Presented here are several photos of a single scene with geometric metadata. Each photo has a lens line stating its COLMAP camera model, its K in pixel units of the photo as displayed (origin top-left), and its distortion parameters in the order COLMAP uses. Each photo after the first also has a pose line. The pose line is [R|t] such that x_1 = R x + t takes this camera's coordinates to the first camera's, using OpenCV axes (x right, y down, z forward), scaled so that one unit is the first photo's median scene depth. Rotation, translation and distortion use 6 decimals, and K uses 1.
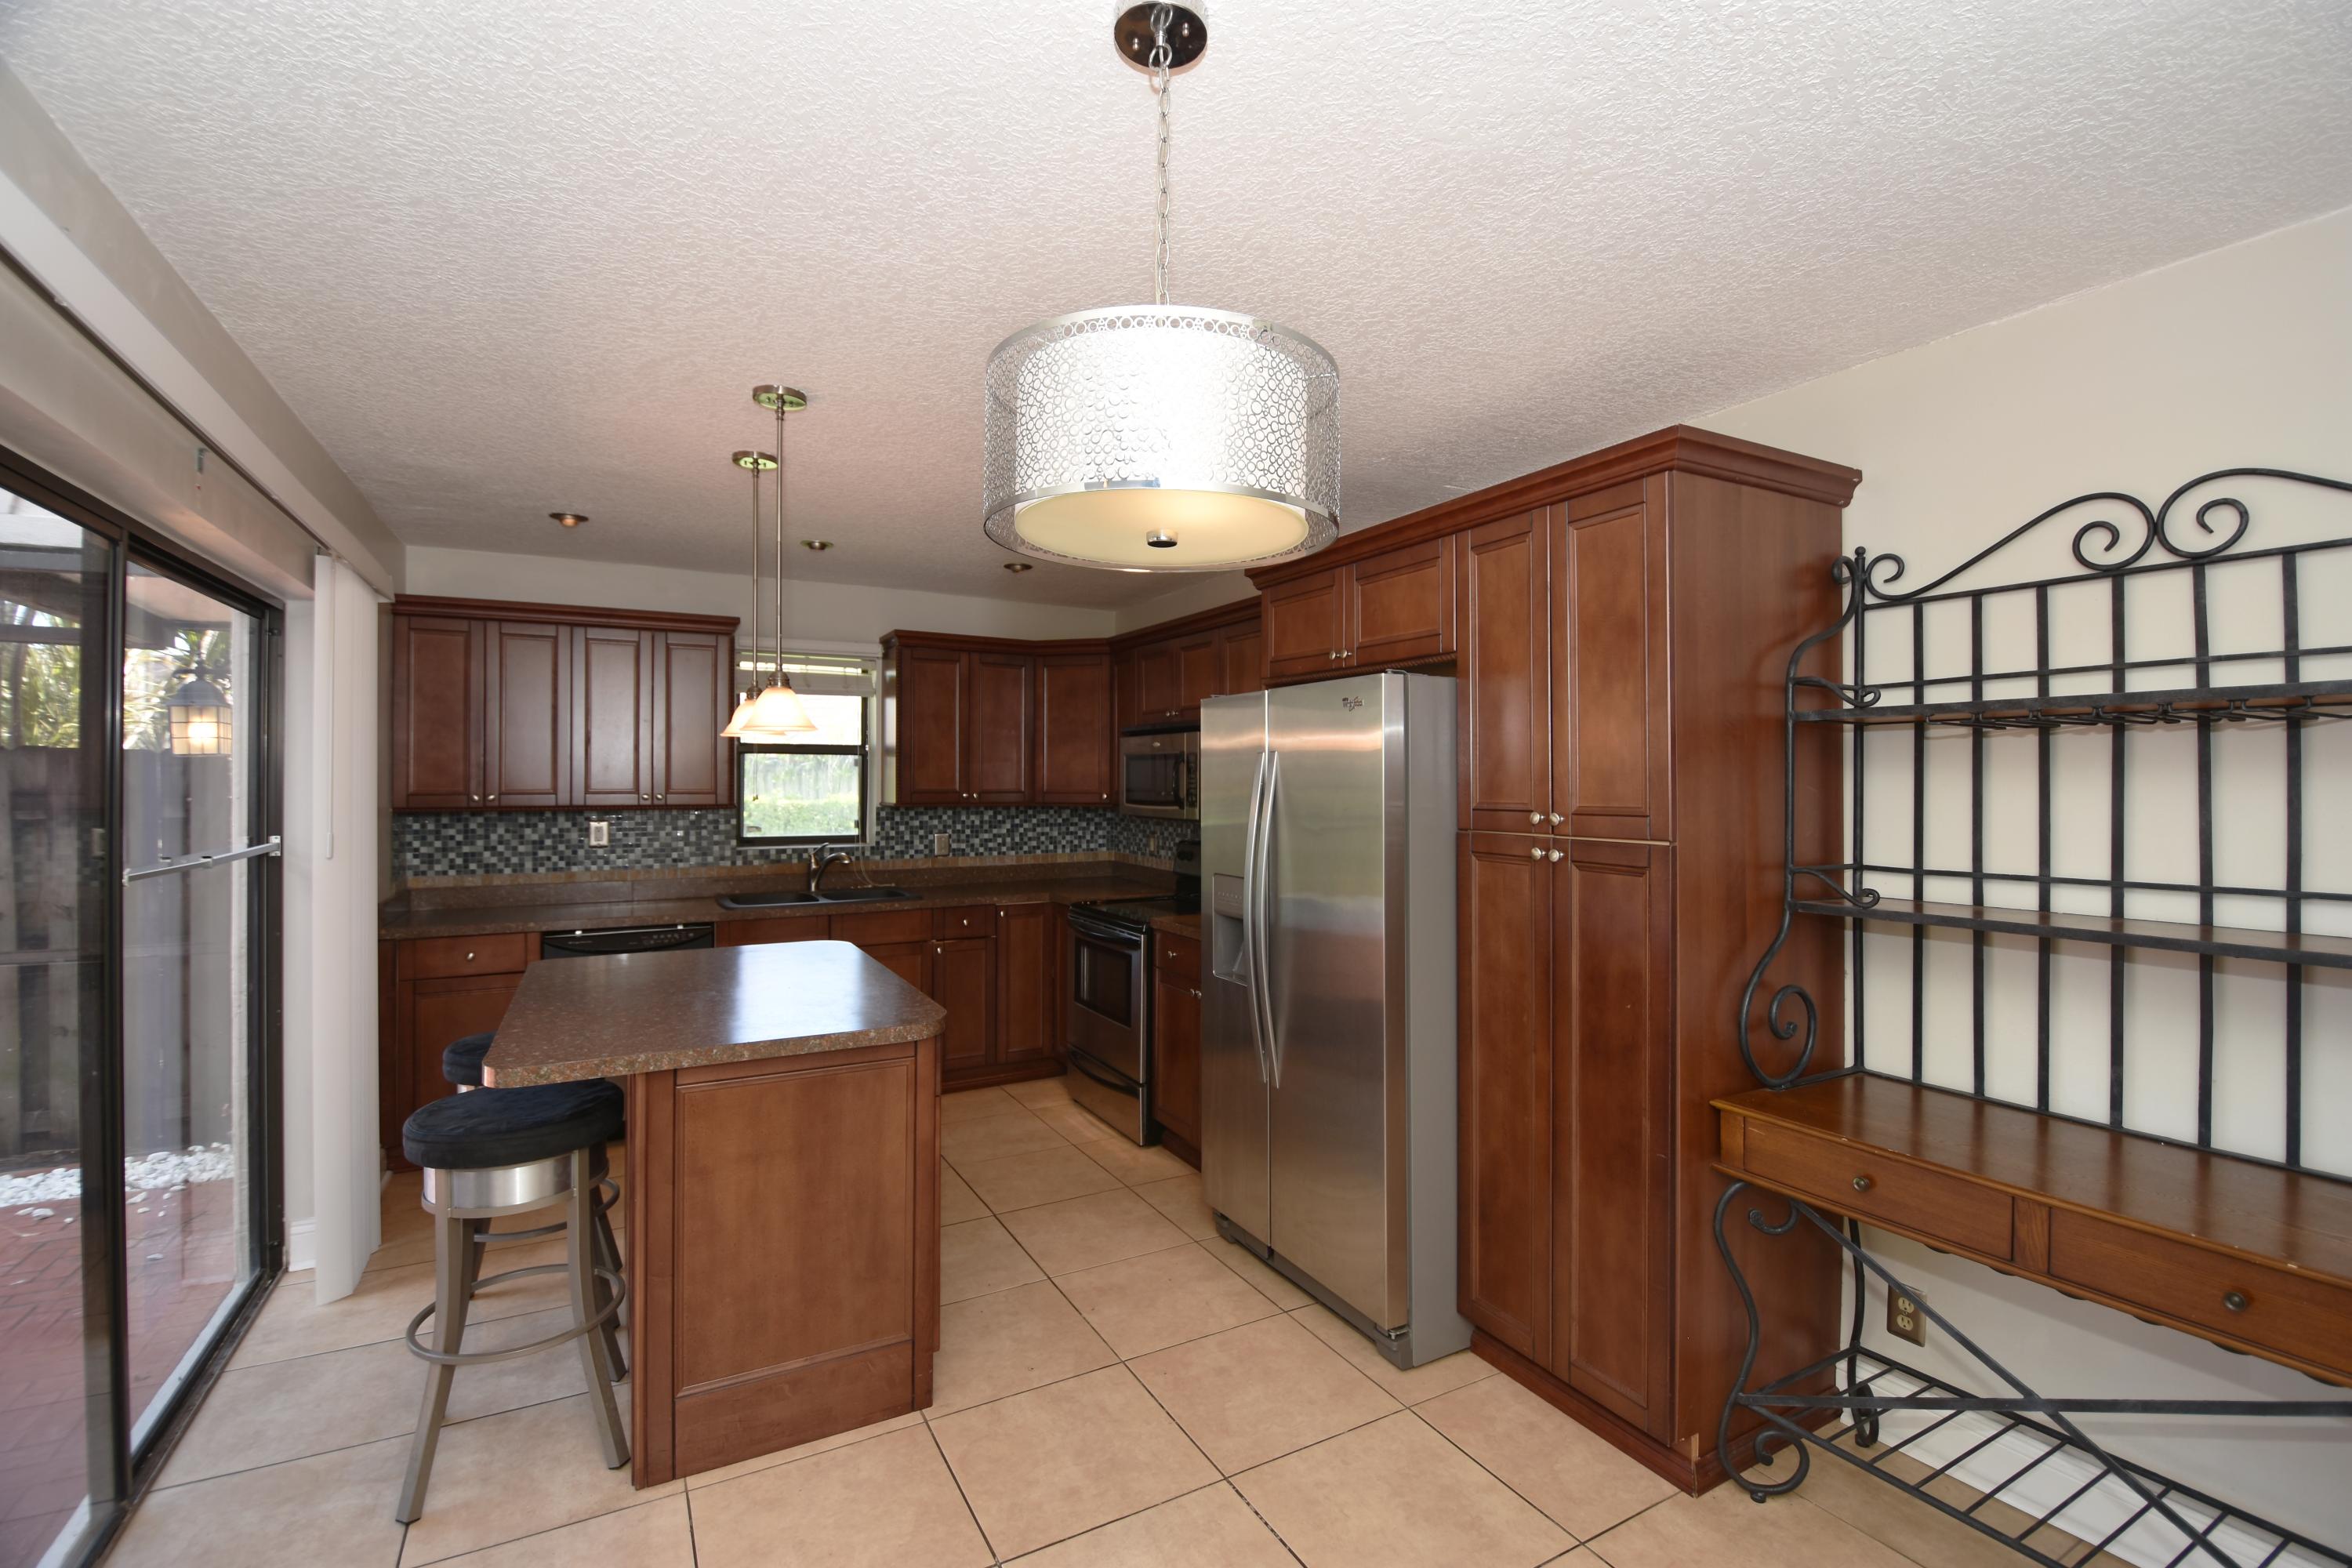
lens RADIAL K [[1030.6, 0, 1191.0], [0, 1030.6, 776.5], [0, 0, 1]] dist [0.002387, -0.004009]
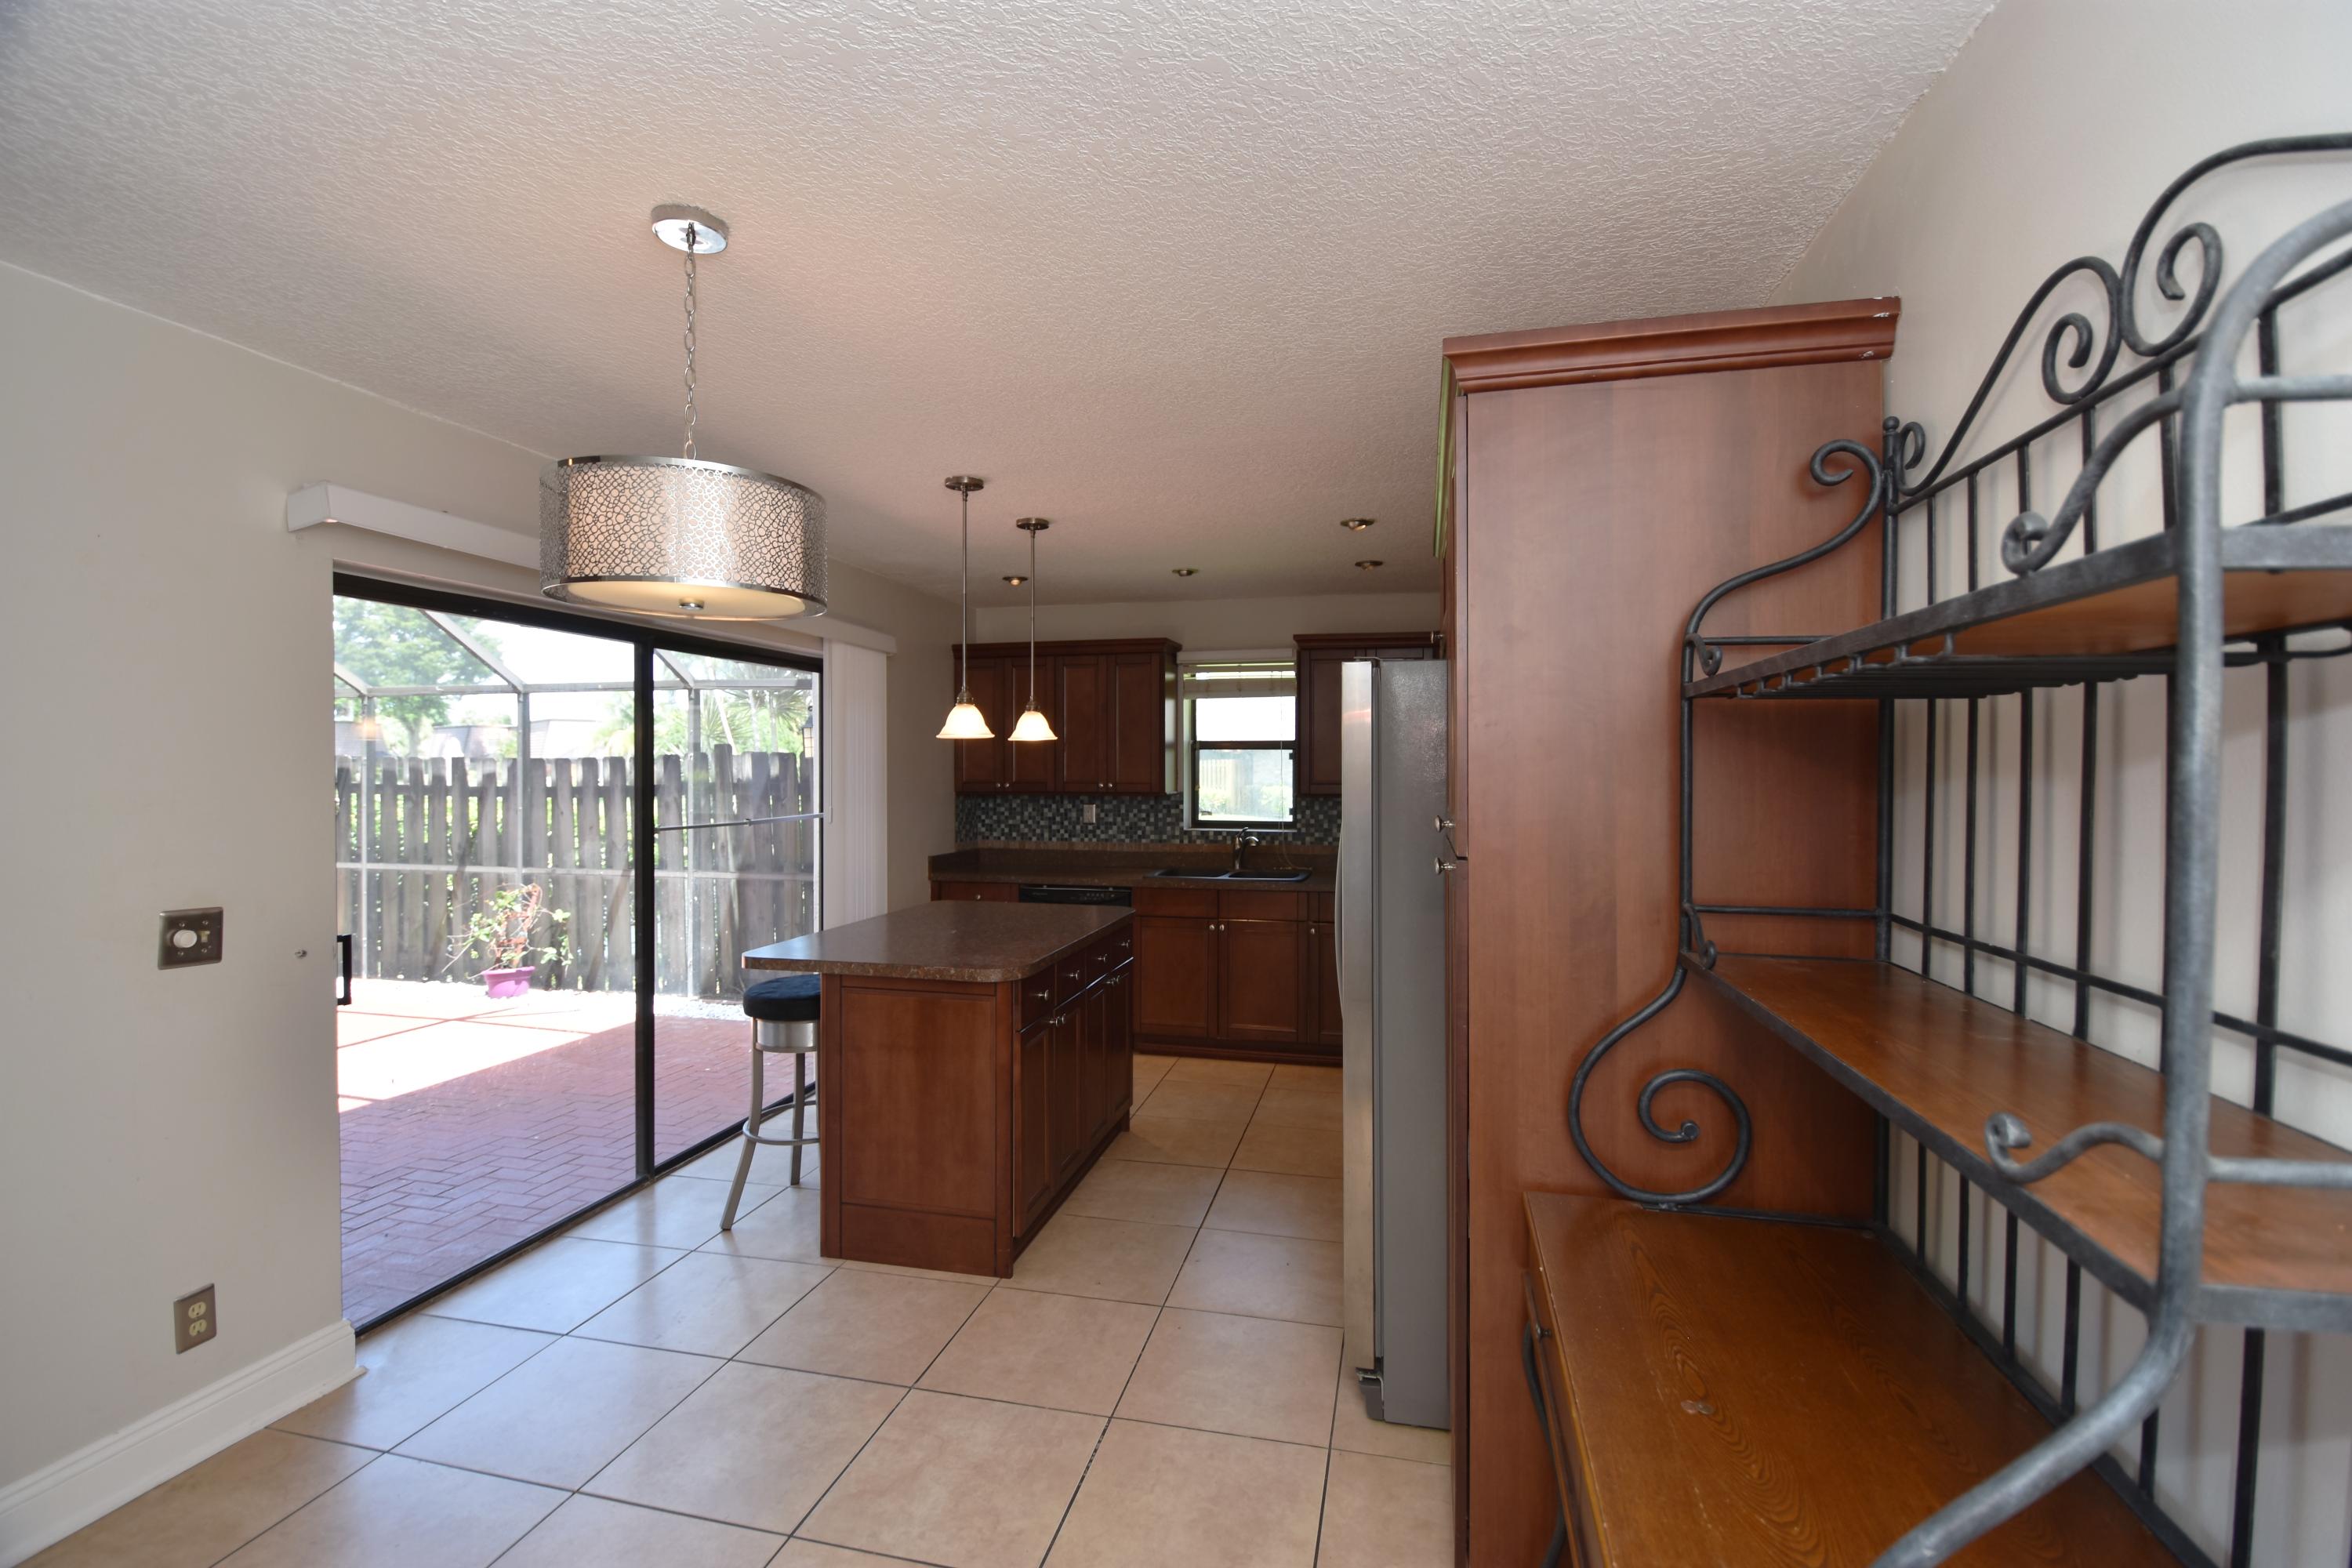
lens RADIAL K [[1030.6, 0, 1182.0], [0, 1030.6, 768.3], [0, 0, 1]] dist [0.002387, -0.004009]
pose [[0.744242, -0.001426, -0.667909, 0.404647], [0.002969, 0.999995, 0.001174, -0.002721], [0.667904, -0.002856, 0.744242, 0.119627]]
